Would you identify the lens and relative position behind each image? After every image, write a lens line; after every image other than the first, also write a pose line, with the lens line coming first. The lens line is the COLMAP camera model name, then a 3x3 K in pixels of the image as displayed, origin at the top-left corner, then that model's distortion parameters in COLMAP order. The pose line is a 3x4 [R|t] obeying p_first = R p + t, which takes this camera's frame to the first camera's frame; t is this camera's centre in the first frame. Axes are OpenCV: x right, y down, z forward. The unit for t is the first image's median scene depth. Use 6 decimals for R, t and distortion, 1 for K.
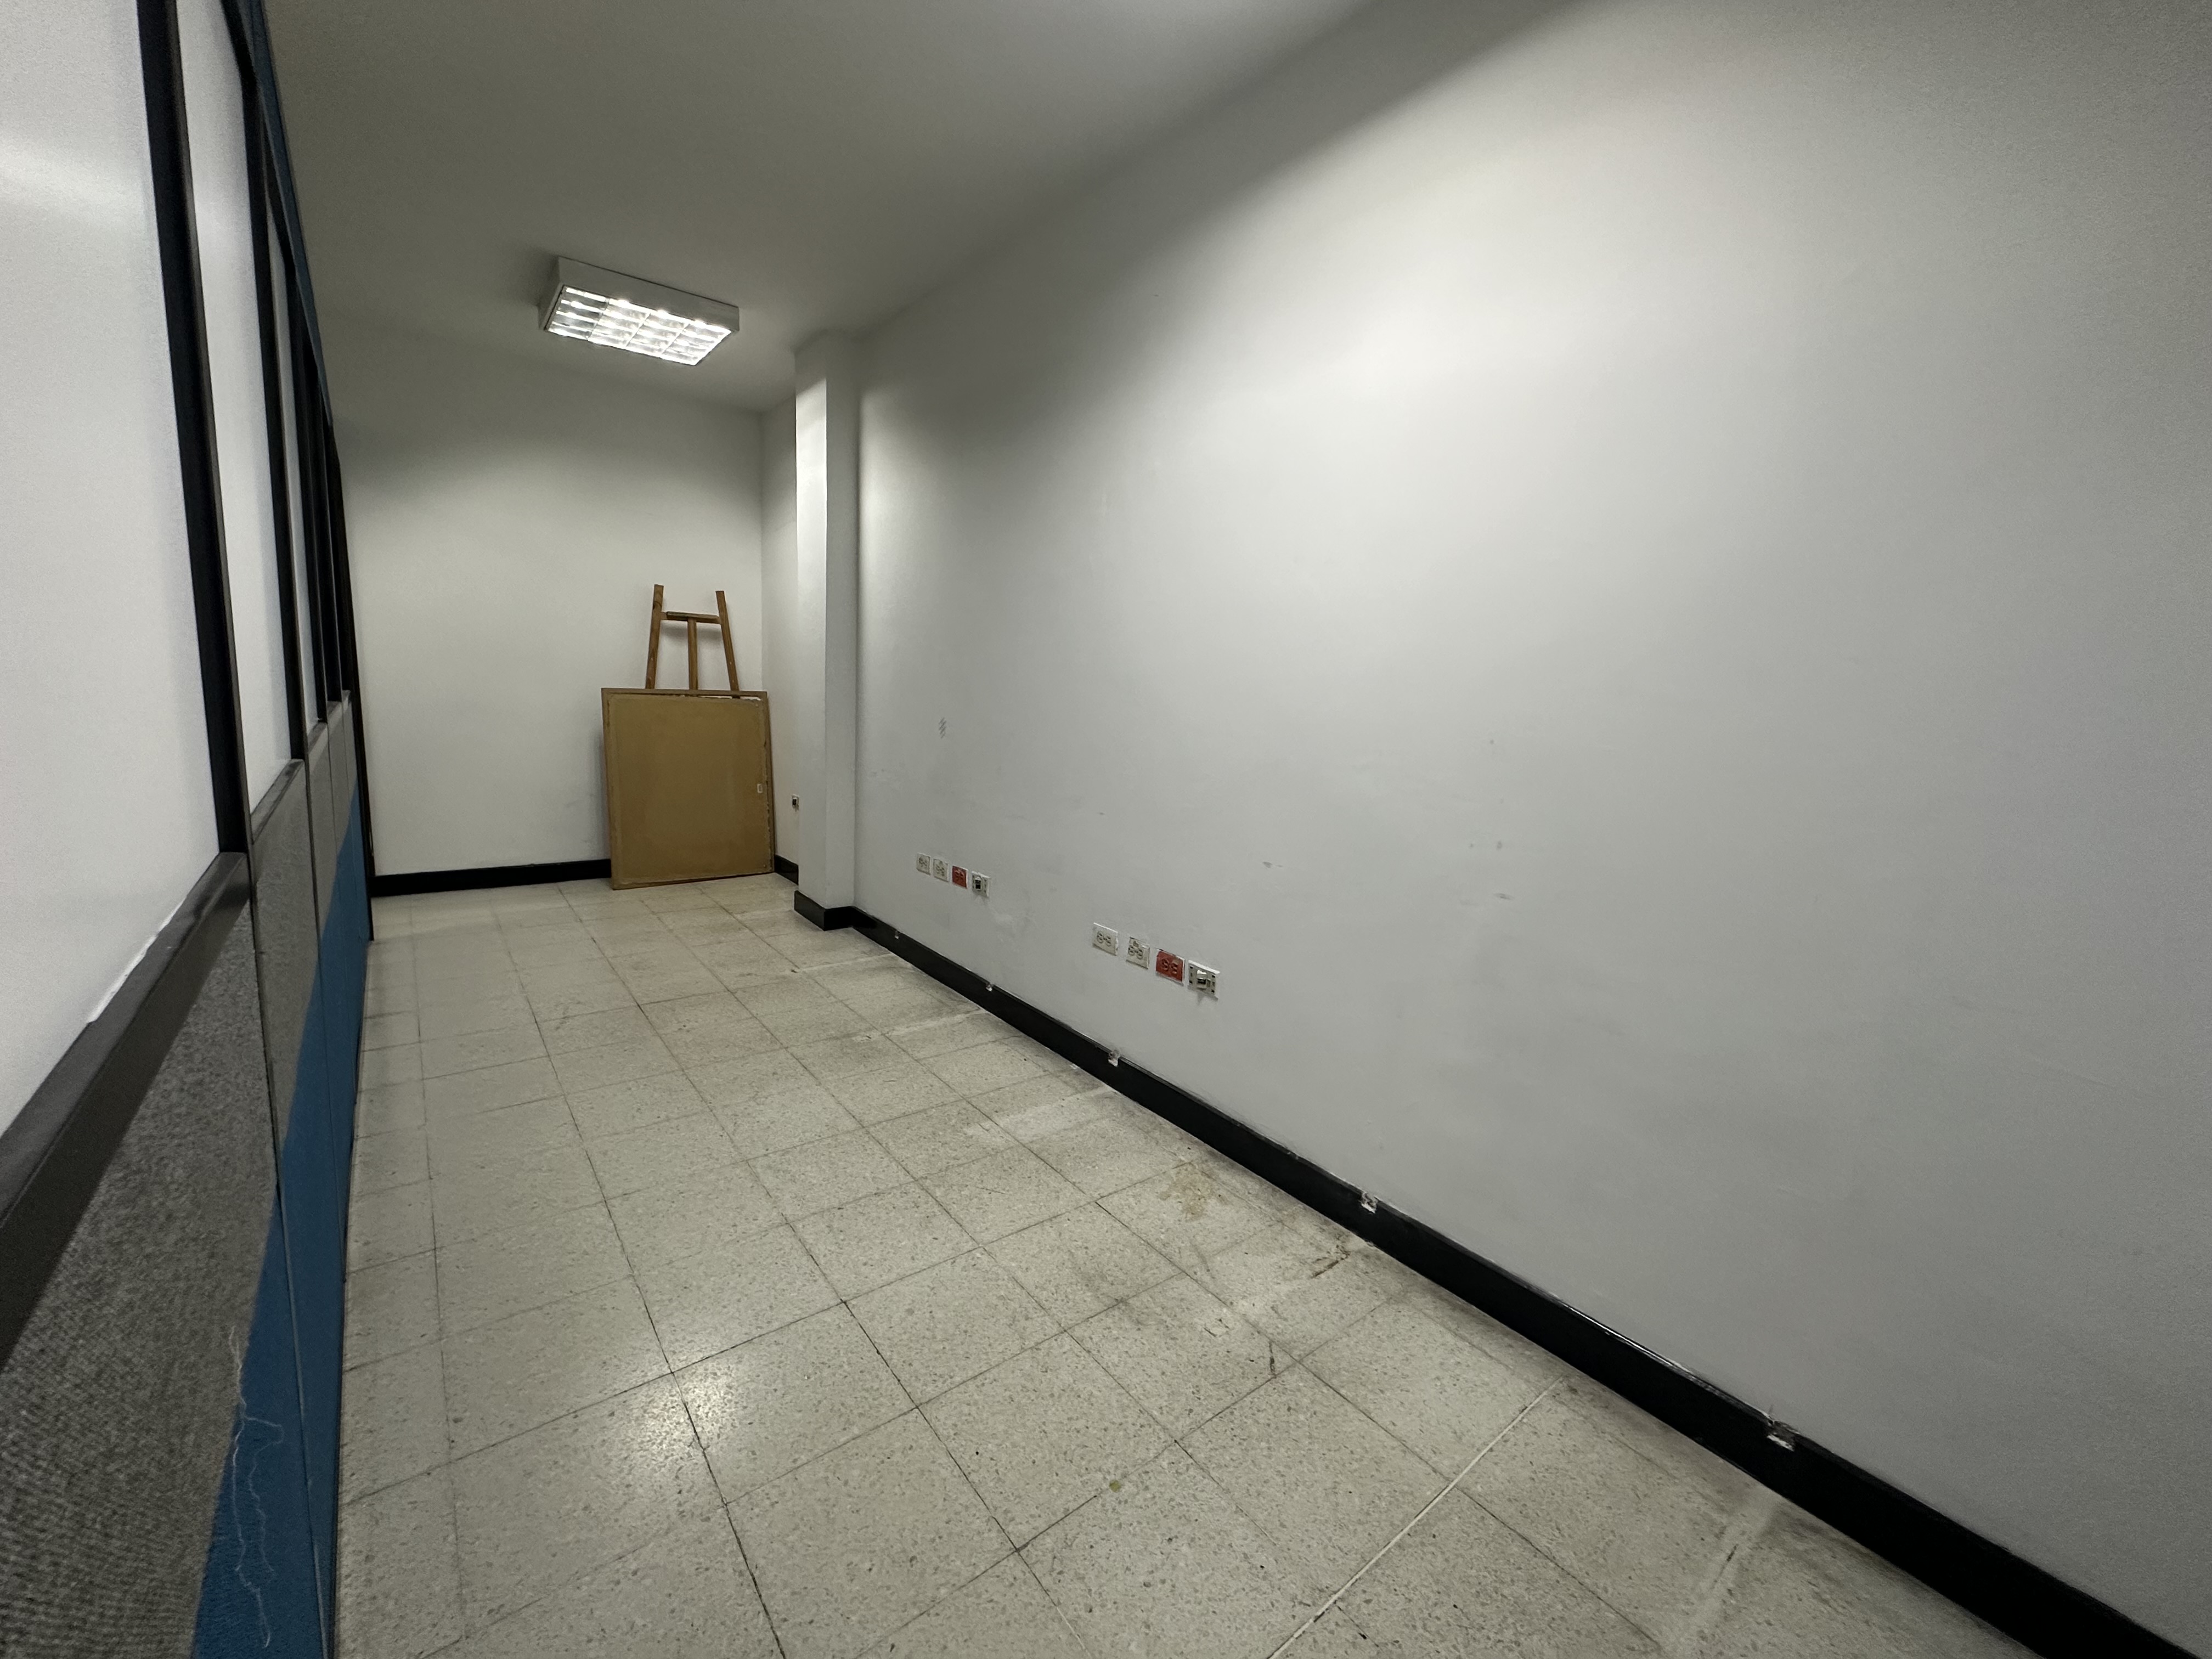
lens RADIAL K [[879.6, 0, 1104.2], [0, 879.6, 822.0], [0, 0, 1]] dist [-0.000252, -0.000081]
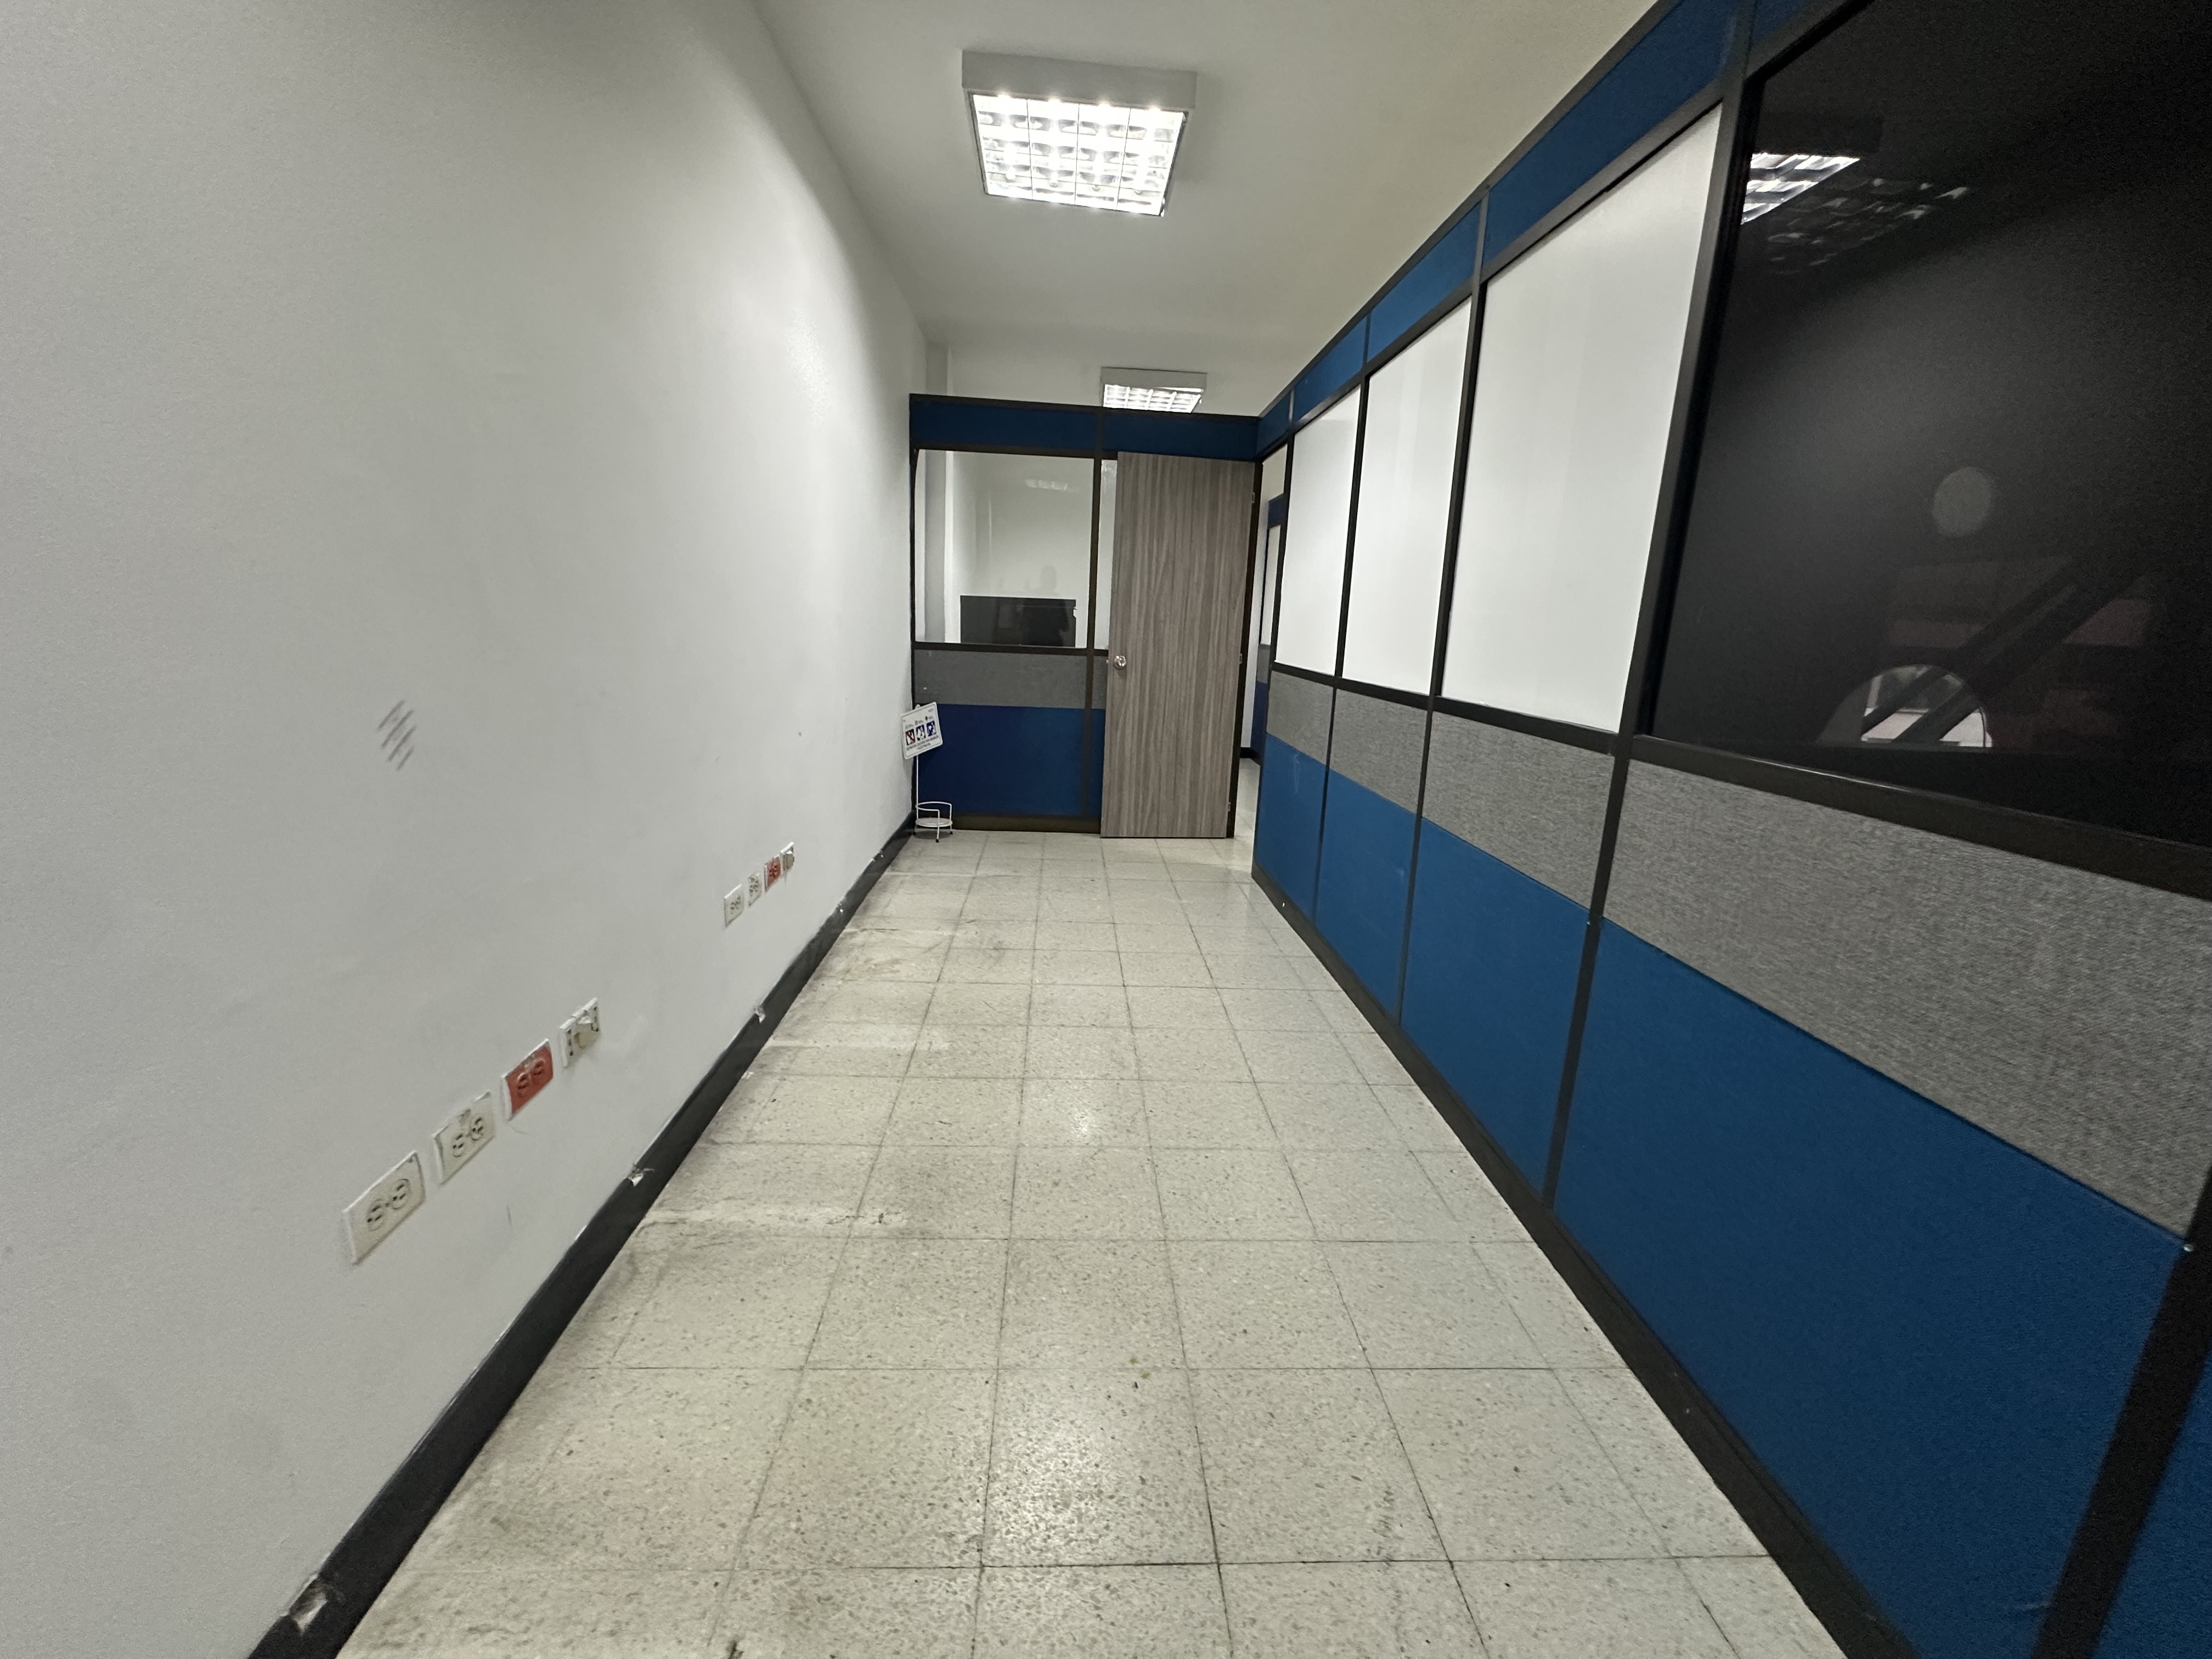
lens RADIAL K [[879.6, 0, 1104.2], [0, 879.6, 825.2], [0, 0, 1]] dist [-0.000252, -0.000081]
pose [[-0.802993, -0.221650, 0.553240, -0.902866], [0.006799, 0.924805, 0.380382, -0.310603], [-0.595950, 0.309205, -0.741104, 1.736775]]
